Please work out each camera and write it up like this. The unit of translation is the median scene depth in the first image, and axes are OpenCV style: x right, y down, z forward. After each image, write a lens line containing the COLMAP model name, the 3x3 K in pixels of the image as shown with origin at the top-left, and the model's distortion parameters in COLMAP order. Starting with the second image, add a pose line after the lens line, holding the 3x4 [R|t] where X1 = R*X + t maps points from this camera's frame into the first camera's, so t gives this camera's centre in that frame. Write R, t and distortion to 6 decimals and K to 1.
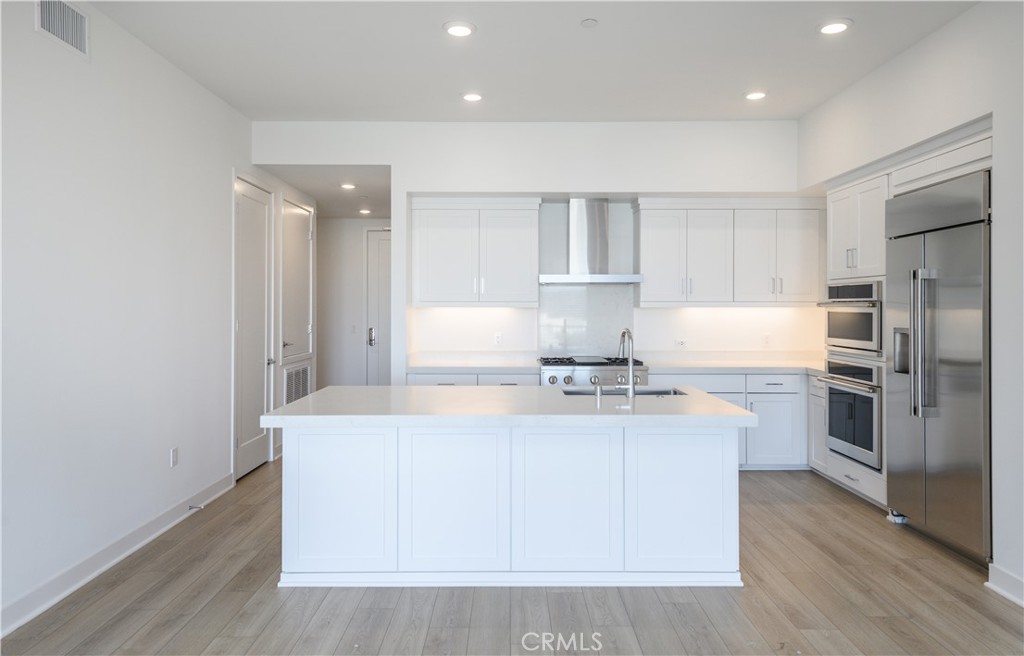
lens RADIAL K [[685.5, 0, 513.9], [0, 685.5, 302.4], [0, 0, 1]] dist [0.000209, -0.000039]
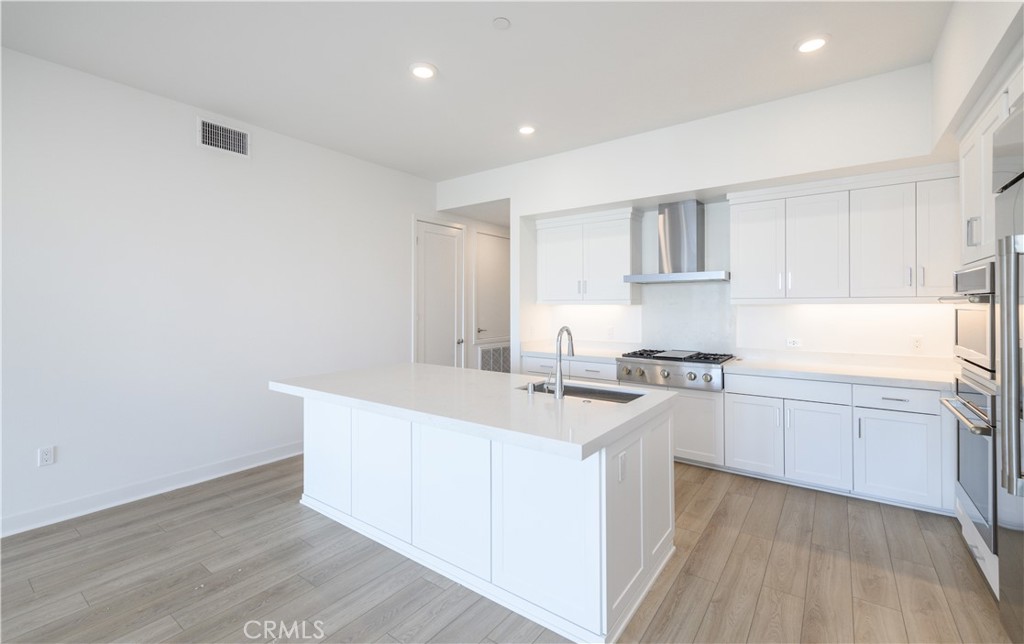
lens RADIAL K [[443.5, 0, 508.4], [0, 443.5, 301.1], [0, 0, 1]] dist [0.002714, -0.000274]
pose [[0.799393, -0.007915, -0.600756, 0.330419], [0.007487, 0.999967, -0.003212, 0.002429], [0.600761, -0.001931, 0.799426, 0.313289]]
